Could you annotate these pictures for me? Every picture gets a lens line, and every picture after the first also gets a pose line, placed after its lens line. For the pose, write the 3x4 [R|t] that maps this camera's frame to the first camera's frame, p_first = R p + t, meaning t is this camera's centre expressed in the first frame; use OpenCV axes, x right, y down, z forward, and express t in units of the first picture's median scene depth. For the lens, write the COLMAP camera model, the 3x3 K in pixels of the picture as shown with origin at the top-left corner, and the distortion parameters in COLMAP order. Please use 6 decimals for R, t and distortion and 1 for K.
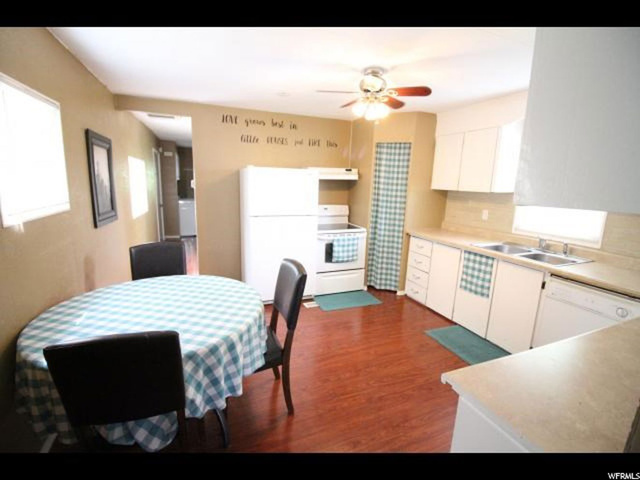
lens RADIAL K [[300.4, 0, 320.0], [0, 300.4, 239.9], [0, 0, 1]] dist [0.001091, -0.005114]
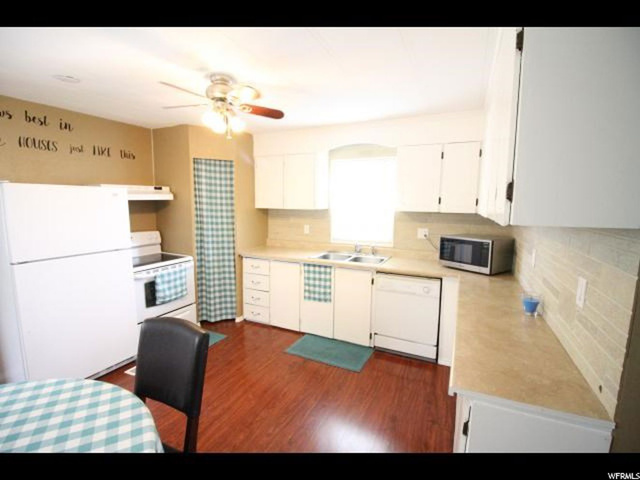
lens RADIAL K [[300.4, 0, 324.6], [0, 300.4, 240.6], [0, 0, 1]] dist [0.001091, -0.005114]
pose [[0.738798, -0.107140, 0.665356, -0.143809], [0.142561, 0.989785, 0.001085, -0.031522], [-0.658676, 0.094053, 0.746525, 0.117137]]
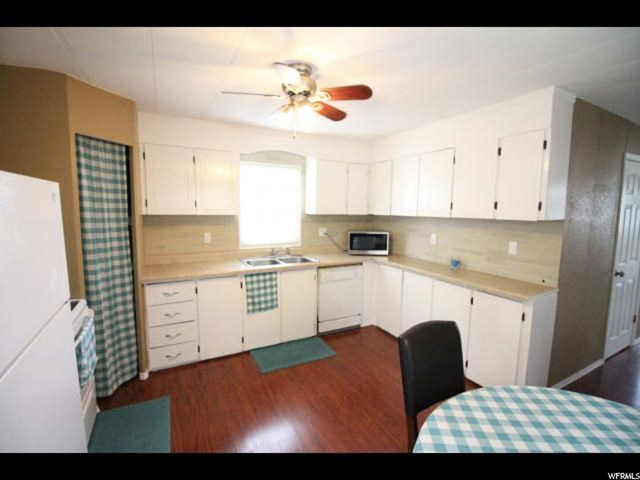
lens RADIAL K [[300.4, 0, 320.3], [0, 300.4, 238.1], [0, 0, 1]] dist [0.001091, -0.005114]
pose [[-0.101384, -0.139464, 0.985023, -0.410240], [0.177628, 0.971677, 0.155857, -0.160084], [-0.978861, 0.190769, -0.073740, 0.682329]]
